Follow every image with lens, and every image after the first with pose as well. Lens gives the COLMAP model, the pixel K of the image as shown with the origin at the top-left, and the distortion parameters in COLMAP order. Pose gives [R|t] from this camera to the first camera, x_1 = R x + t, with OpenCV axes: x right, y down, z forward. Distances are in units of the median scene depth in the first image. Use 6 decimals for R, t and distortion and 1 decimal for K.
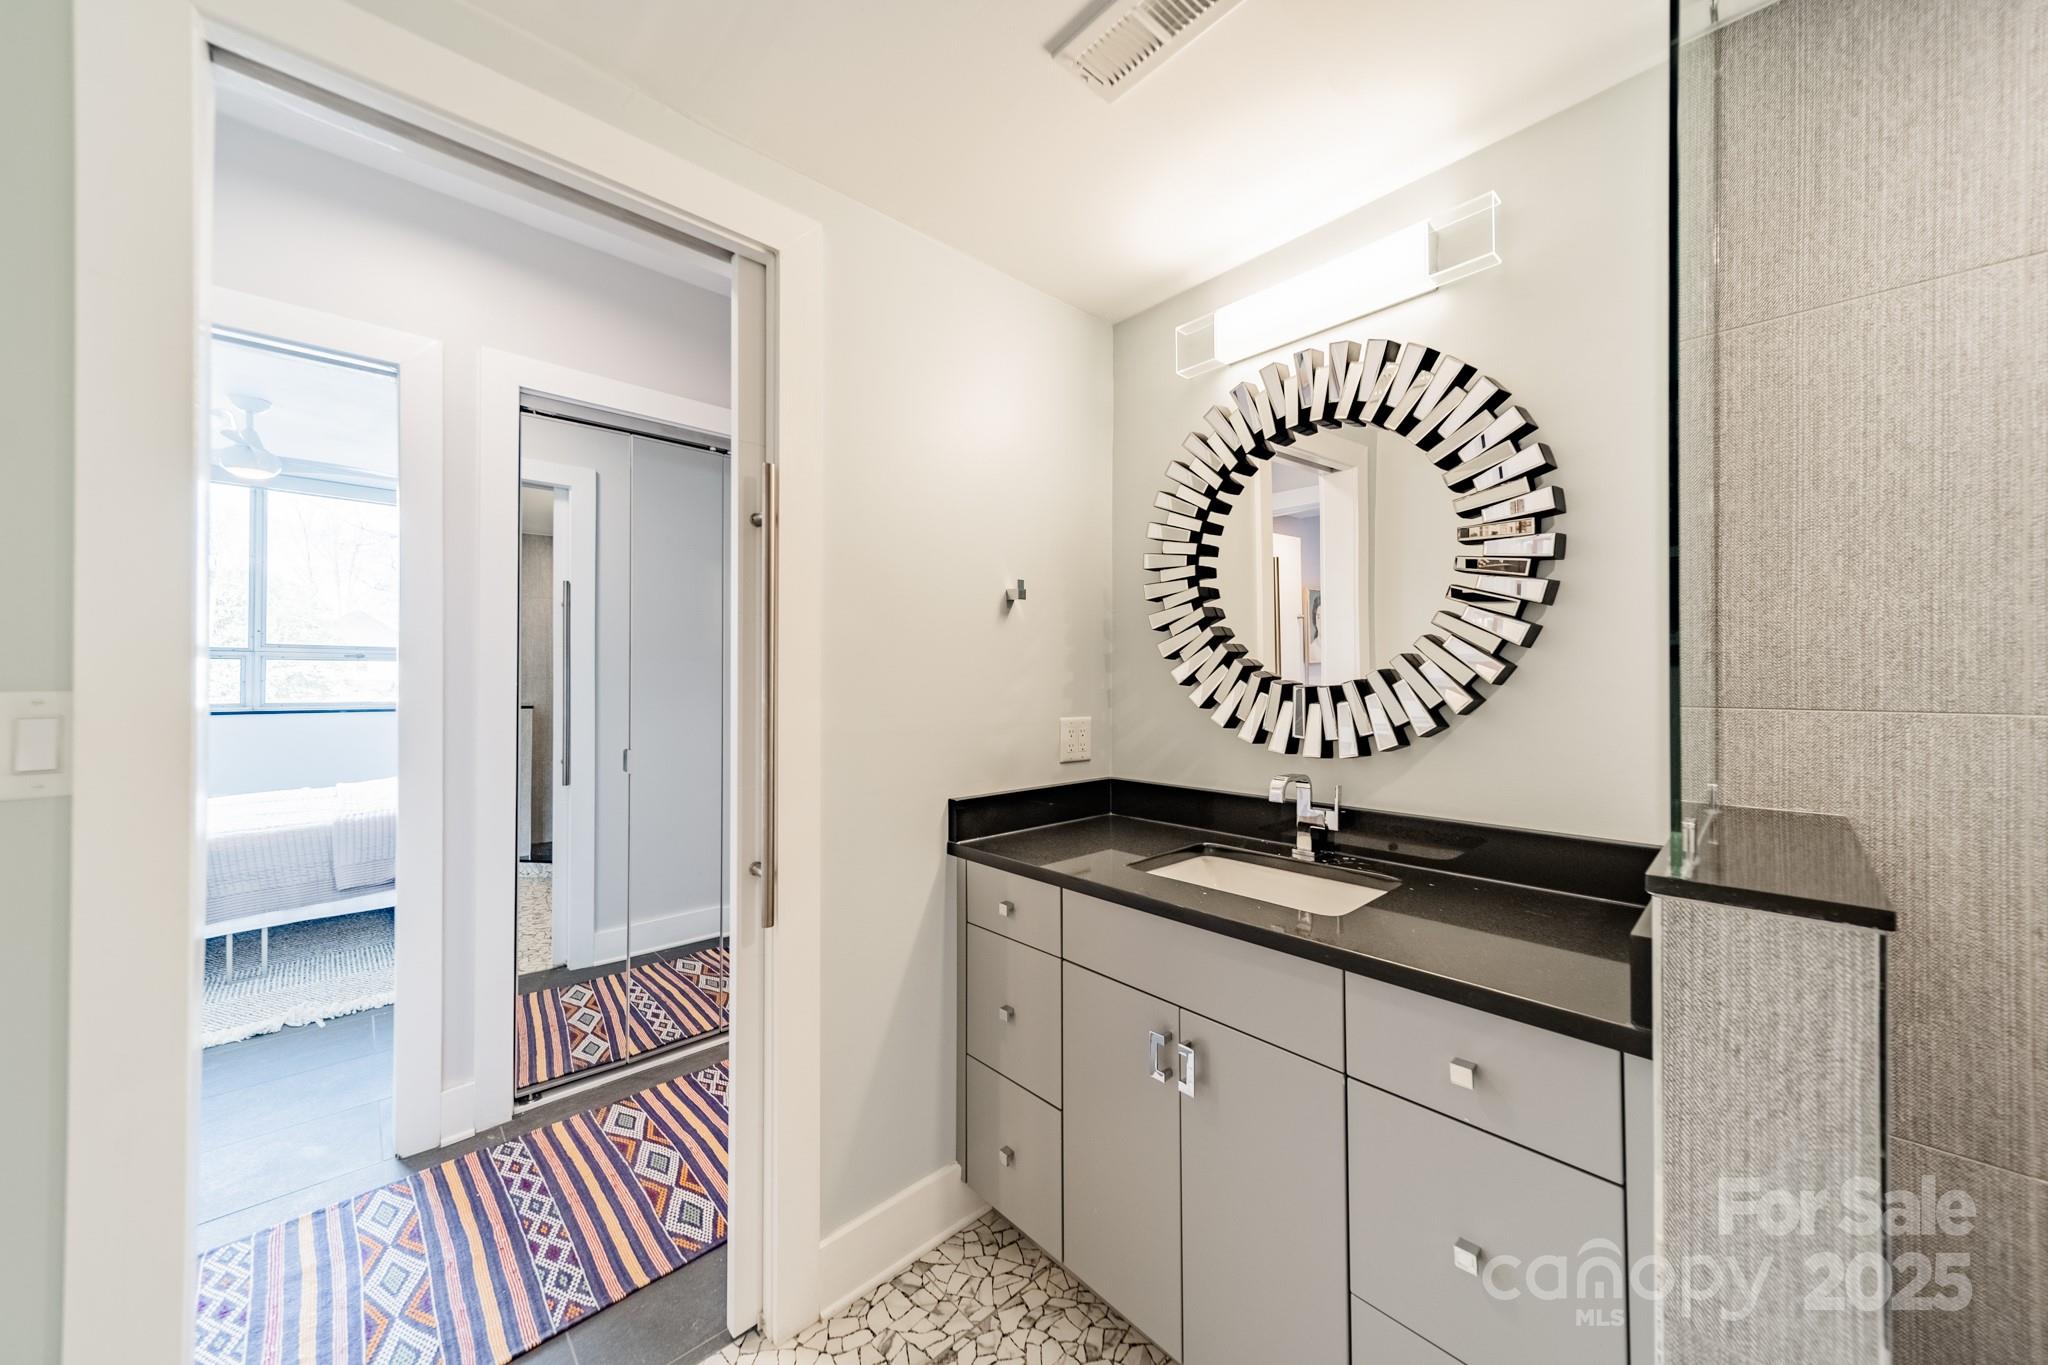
lens RADIAL K [[720.6, 0, 1018.0], [0, 720.6, 673.6], [0, 0, 1]] dist [0.008640, -0.000542]
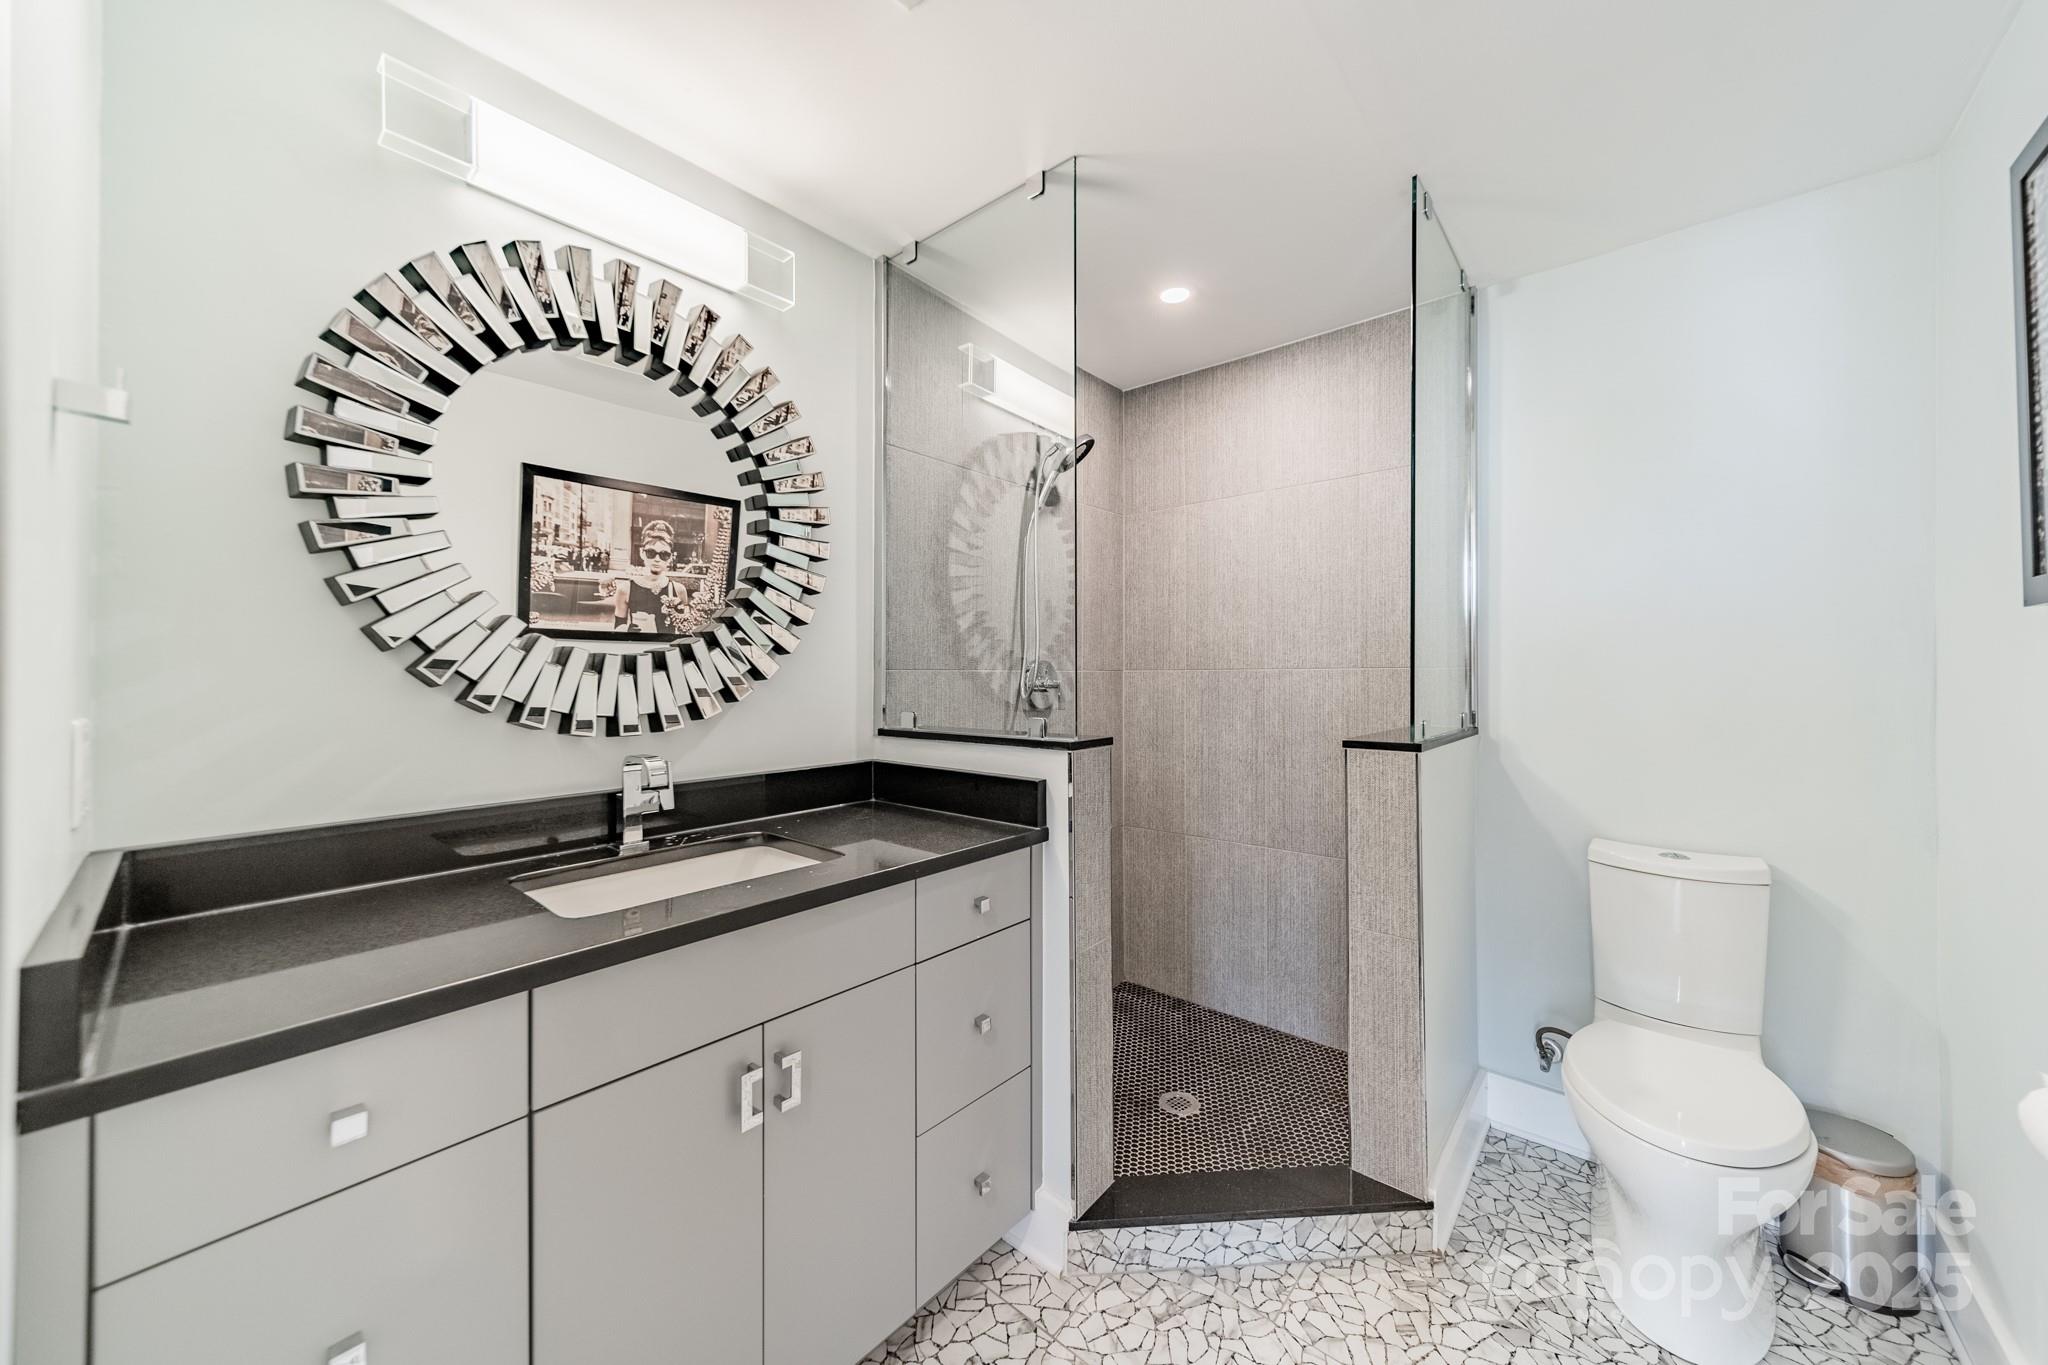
lens RADIAL K [[720.6, 0, 1015.9], [0, 720.6, 674.7], [0, 0, 1]] dist [0.008640, -0.000542]
pose [[-0.102643, -0.006735, 0.994695, -0.532814], [-0.002936, 0.999975, 0.006468, 0.035470], [-0.994714, -0.002256, -0.102660, 0.650012]]
